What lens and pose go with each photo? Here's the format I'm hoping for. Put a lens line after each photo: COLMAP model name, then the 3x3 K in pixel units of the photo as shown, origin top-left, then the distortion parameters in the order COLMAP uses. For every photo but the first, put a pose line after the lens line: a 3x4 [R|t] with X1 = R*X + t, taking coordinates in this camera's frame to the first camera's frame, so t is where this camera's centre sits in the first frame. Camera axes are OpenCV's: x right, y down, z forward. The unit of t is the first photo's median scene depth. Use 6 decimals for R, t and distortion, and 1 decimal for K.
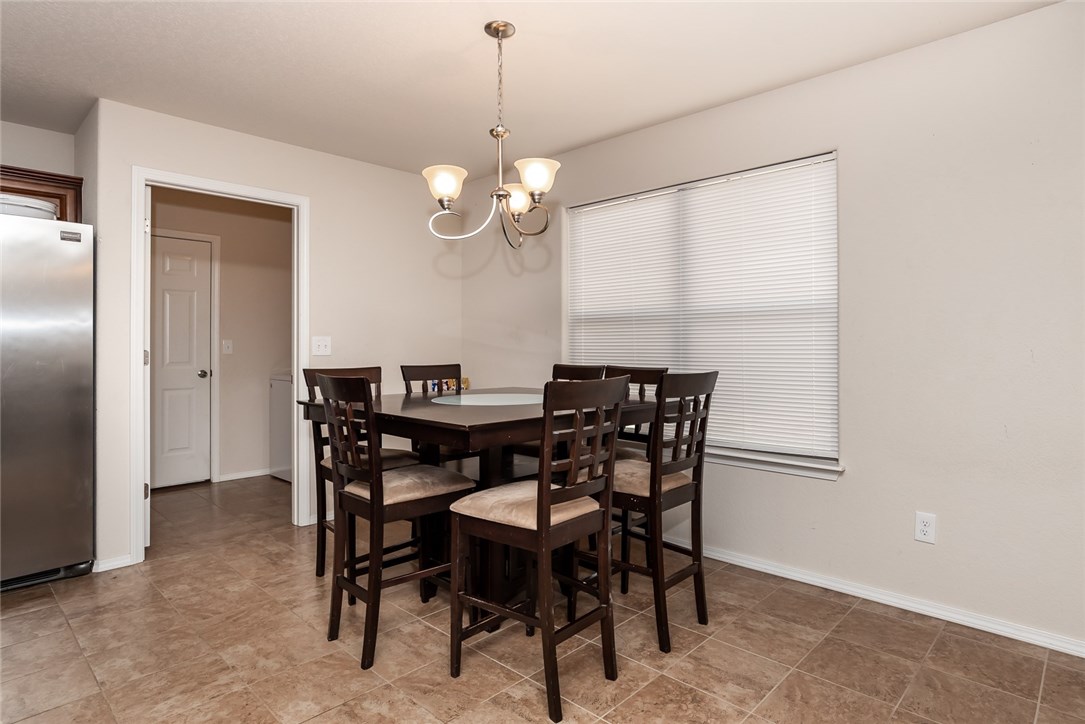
lens RADIAL K [[555.0, 0, 543.1], [0, 555.0, 353.6], [0, 0, 1]] dist [-0.000426, -0.000365]
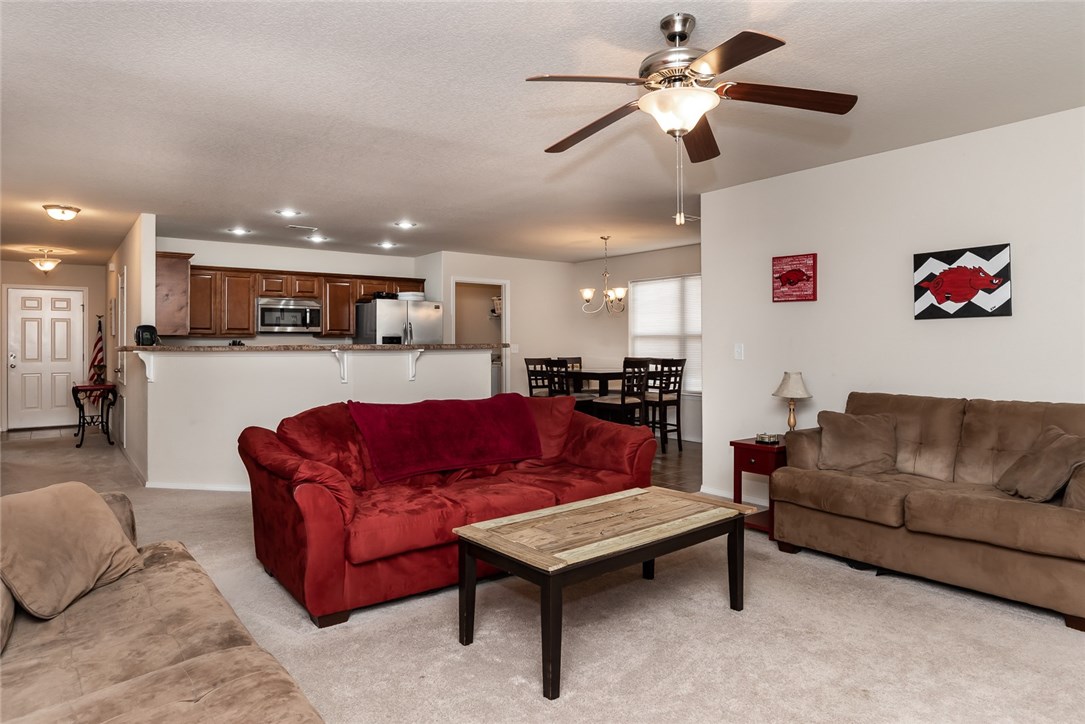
lens RADIAL K [[659.0, 0, 542.2], [0, 659.0, 346.4], [0, 0, 1]] dist [-0.001926, -0.000521]
pose [[0.996036, -0.002101, -0.088926, -0.101752], [0.001319, 0.999960, -0.008850, -0.001440], [0.088941, 0.008697, 0.995999, -2.262778]]
